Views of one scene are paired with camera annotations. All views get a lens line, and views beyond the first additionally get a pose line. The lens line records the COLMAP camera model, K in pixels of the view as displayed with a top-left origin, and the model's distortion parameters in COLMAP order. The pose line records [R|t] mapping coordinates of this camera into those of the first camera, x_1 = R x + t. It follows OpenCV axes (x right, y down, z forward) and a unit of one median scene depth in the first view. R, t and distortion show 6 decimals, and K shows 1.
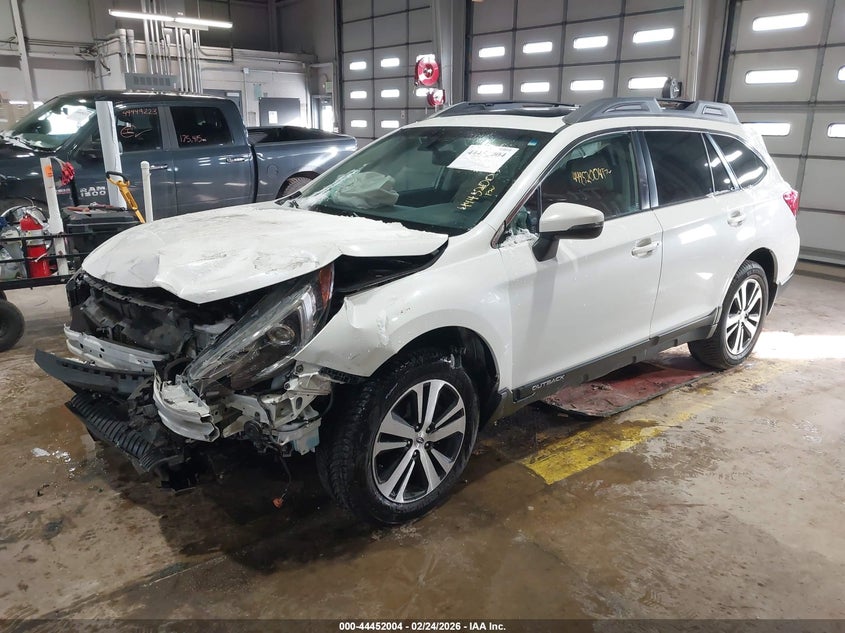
lens RADIAL K [[656.9, 0, 422.5], [0, 656.9, 316.5], [0, 0, 1]] dist [-0.000501, -0.001751]
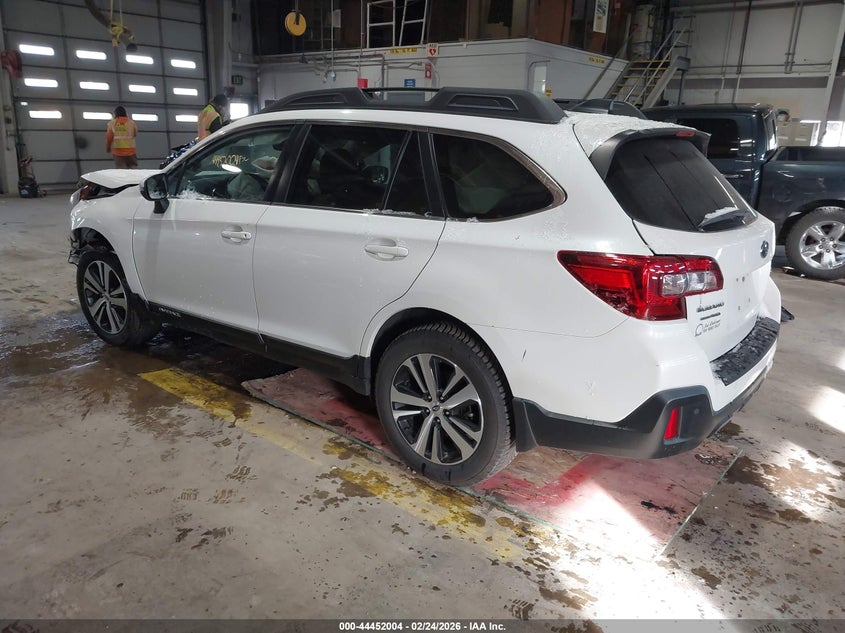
lens RADIAL K [[656.9, 0, 422.5], [0, 656.9, 316.5], [0, 0, 1]] dist [-0.000501, -0.001751]
pose [[0.207305, 0.263880, -0.942015, 1.390120], [-0.299464, 0.933825, 0.195684, -0.269677], [0.931314, 0.241533, 0.272609, 1.012881]]
